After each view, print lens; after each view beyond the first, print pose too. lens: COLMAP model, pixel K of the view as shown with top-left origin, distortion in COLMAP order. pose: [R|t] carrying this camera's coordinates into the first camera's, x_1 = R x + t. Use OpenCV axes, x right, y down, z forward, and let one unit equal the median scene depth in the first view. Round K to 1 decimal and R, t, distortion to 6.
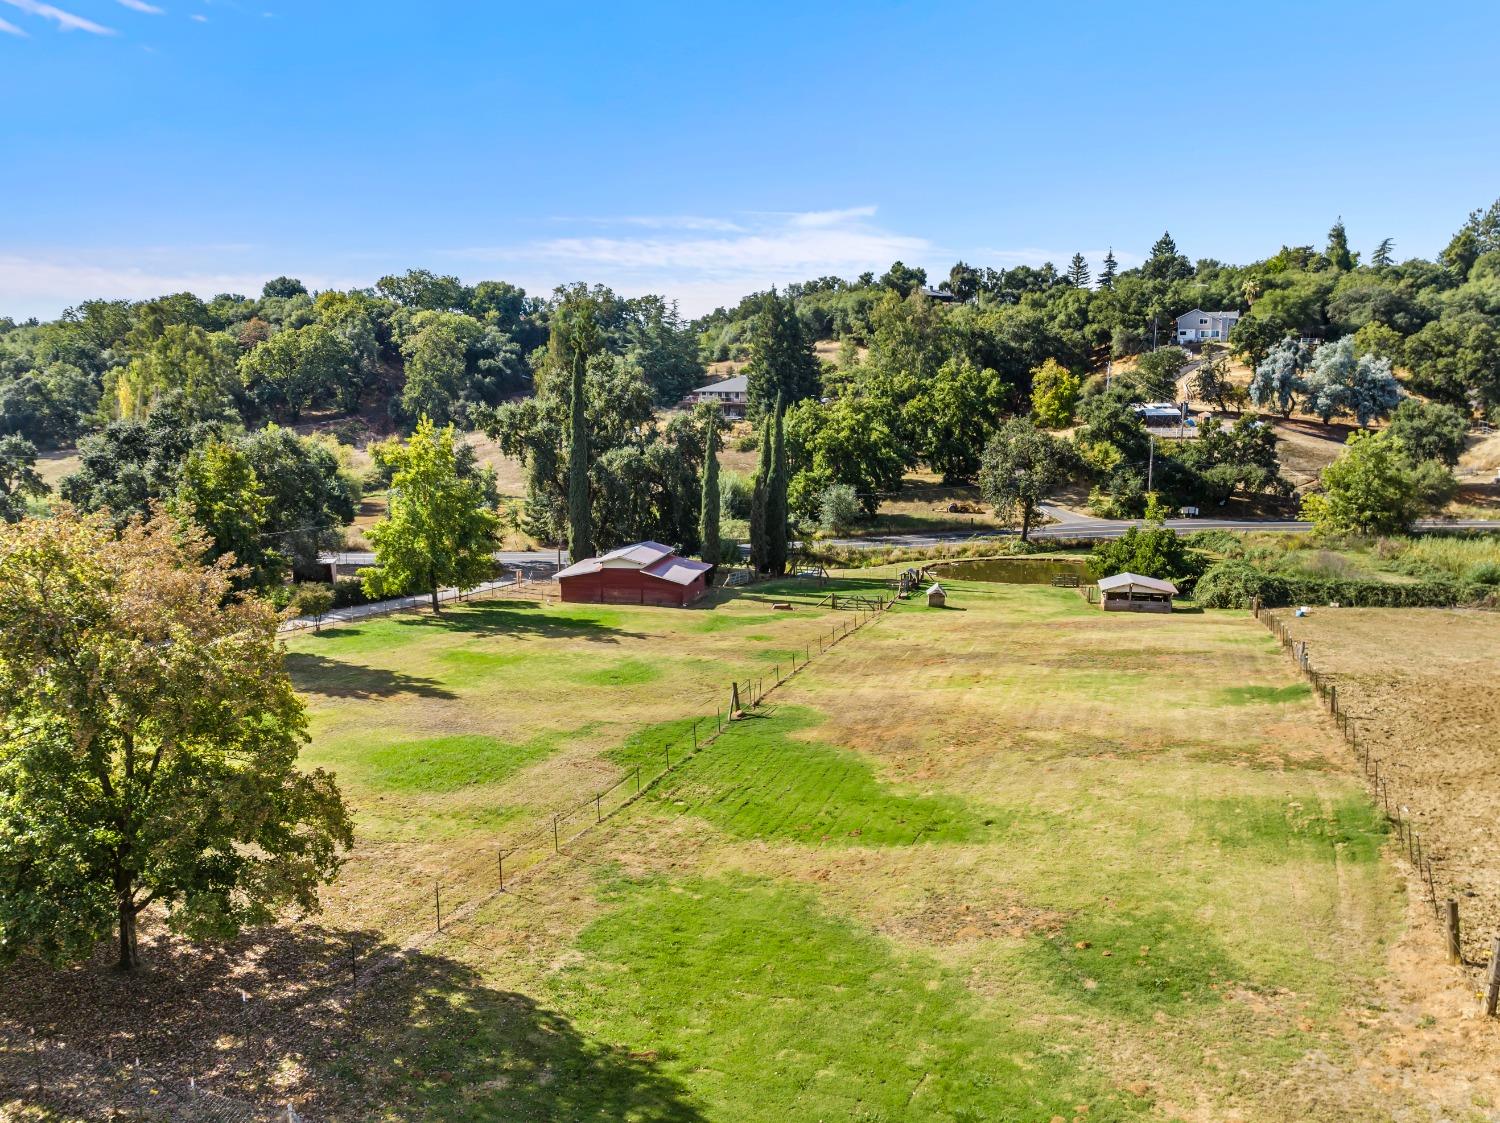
lens RADIAL K [[1053.4, 0, 752.8], [0, 1053.4, 557.4], [0, 0, 1]] dist [0.021175, -0.060173]
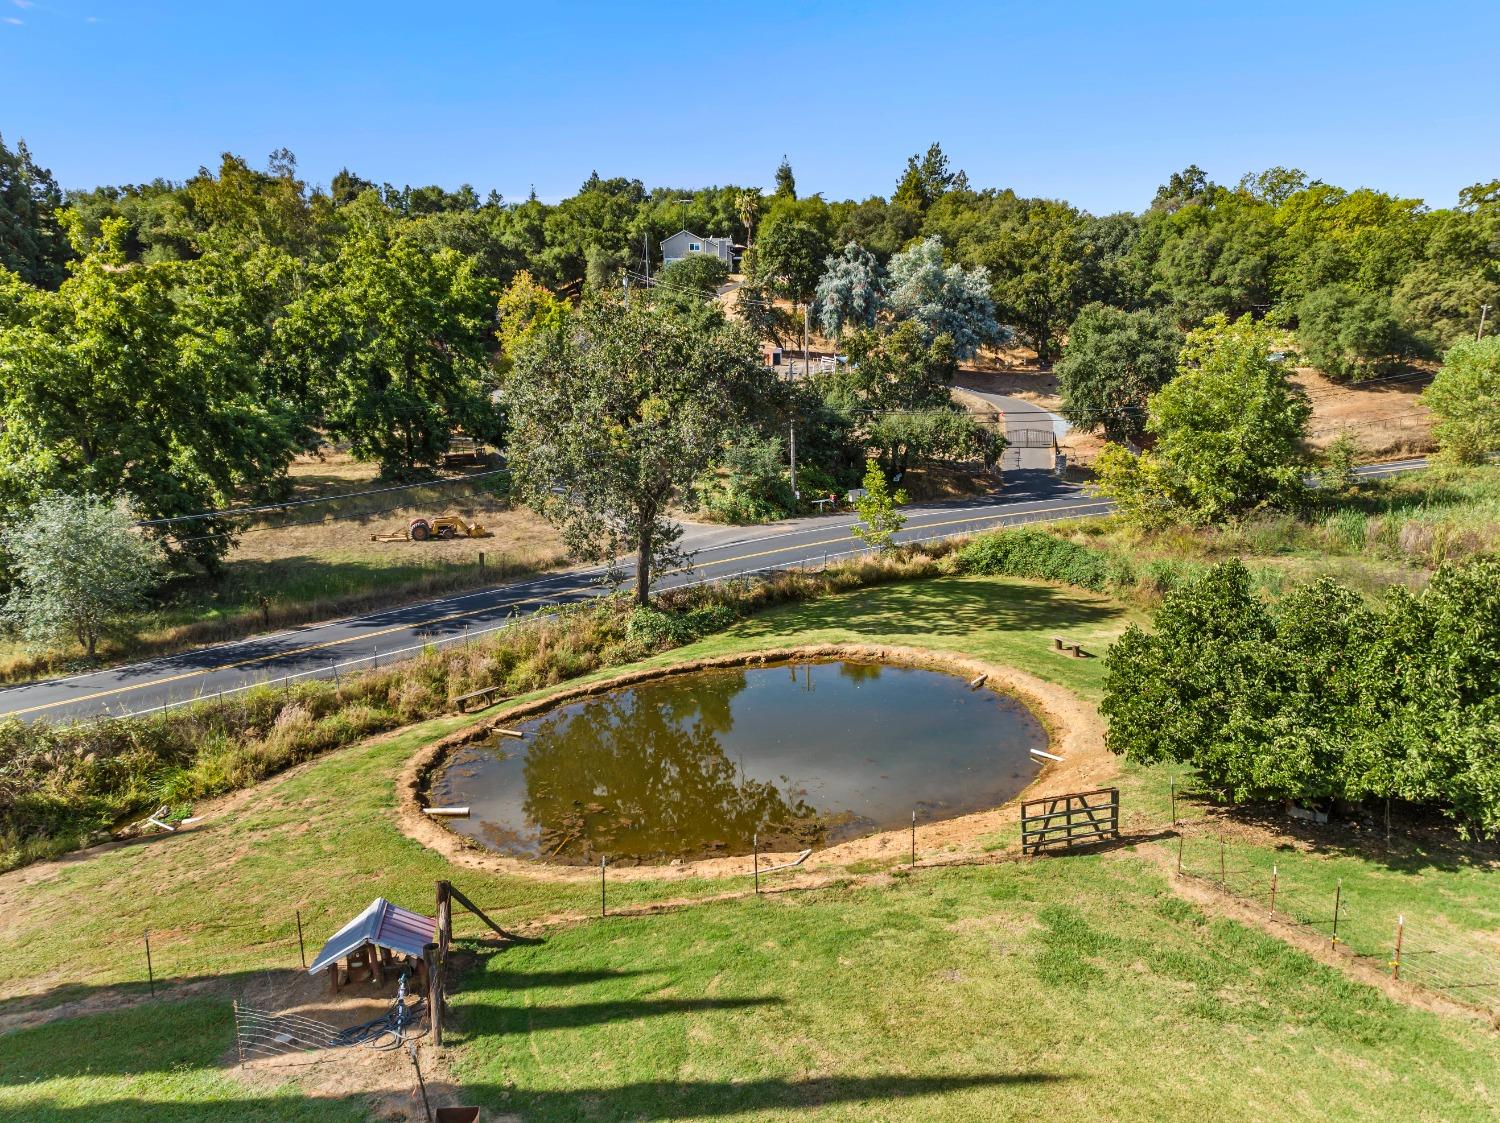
lens RADIAL K [[1034.6, 0, 742.2], [0, 1034.6, 565.4], [0, 0, 1]] dist [-0.003305, -0.002944]
pose [[0.851522, -0.110157, 0.512616, 0.060784], [0.105349, 0.993688, 0.038537, -0.025973], [-0.513626, 0.021188, 0.857753, 0.419181]]
